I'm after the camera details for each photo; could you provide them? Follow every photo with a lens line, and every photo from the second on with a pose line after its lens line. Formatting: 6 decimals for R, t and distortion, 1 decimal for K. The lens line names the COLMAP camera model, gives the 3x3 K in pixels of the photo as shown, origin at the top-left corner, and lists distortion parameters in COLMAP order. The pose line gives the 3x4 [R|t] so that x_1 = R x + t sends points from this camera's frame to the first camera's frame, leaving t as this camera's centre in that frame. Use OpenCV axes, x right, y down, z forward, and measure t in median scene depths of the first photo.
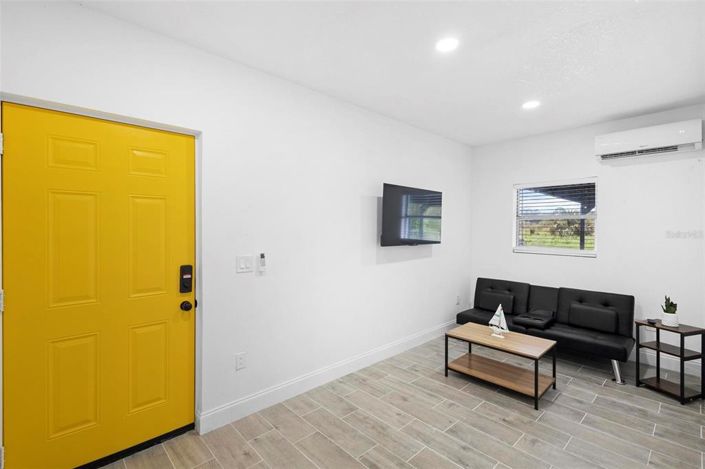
lens RADIAL K [[325.2, 0, 351.2], [0, 325.2, 229.9], [0, 0, 1]] dist [0.011433, -0.001081]
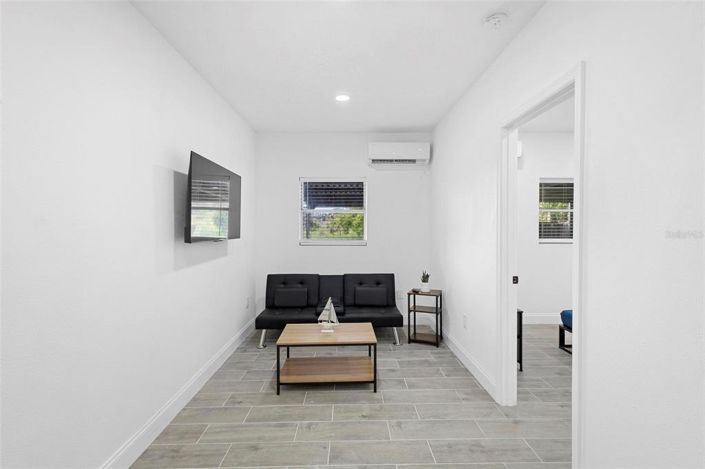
lens RADIAL K [[325.2, 0, 351.2], [0, 325.2, 229.9], [0, 0, 1]] dist [0.011433, -0.001081]
pose [[0.670750, -0.012936, 0.741570, -0.202466], [0.010487, 0.999913, 0.007957, 0.022356], [-0.741609, 0.002440, 0.670828, 0.304464]]
